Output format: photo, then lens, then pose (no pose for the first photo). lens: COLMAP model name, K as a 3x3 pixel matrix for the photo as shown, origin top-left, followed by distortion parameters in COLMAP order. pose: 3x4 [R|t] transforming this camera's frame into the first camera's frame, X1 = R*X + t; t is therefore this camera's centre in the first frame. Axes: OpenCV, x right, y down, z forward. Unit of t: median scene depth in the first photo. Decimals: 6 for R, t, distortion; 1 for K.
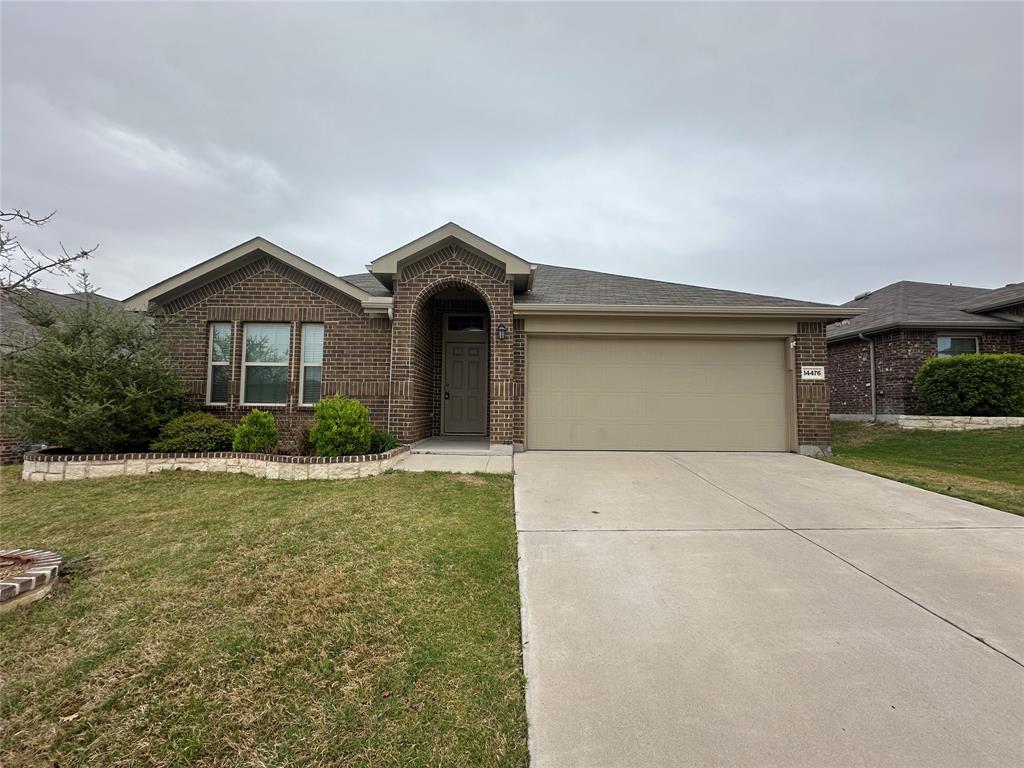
lens RADIAL K [[409.6, 0, 512.0], [0, 409.6, 383.5], [0, 0, 1]] dist [-0.005475, 0.000390]
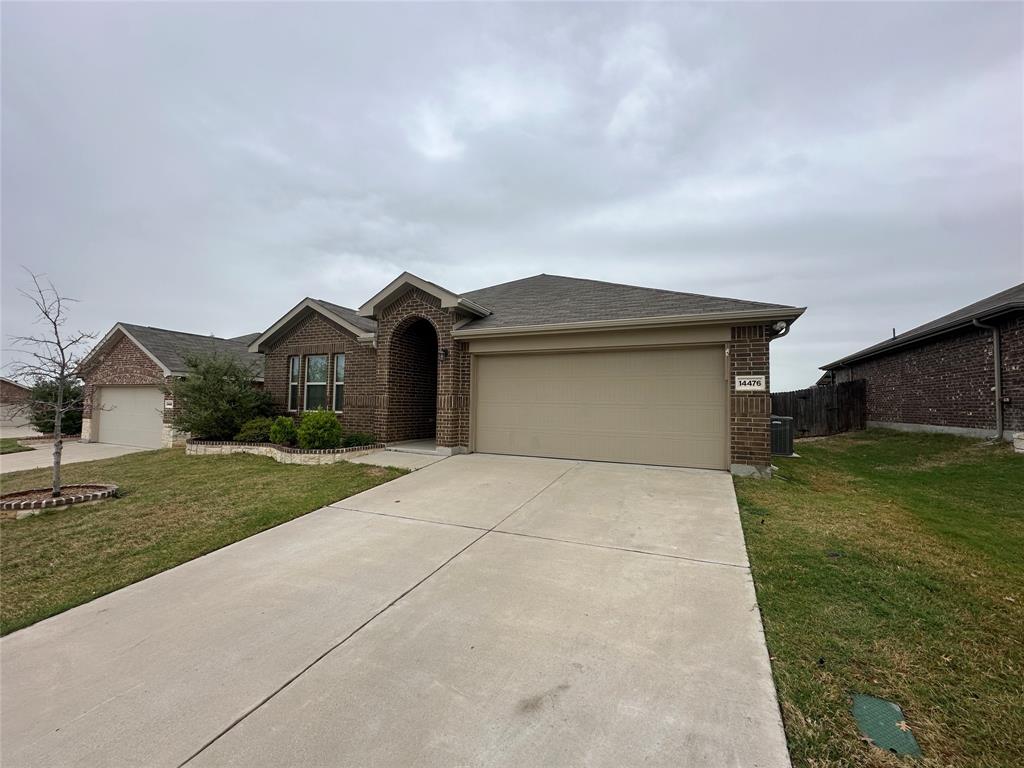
lens RADIAL K [[409.6, 0, 513.6], [0, 409.6, 385.2], [0, 0, 1]] dist [-0.005475, 0.000390]
pose [[0.907382, -0.014962, -0.420041, 0.666187], [0.017979, 0.999833, 0.003225, -0.035021], [0.419922, -0.010479, 0.907500, -0.023026]]
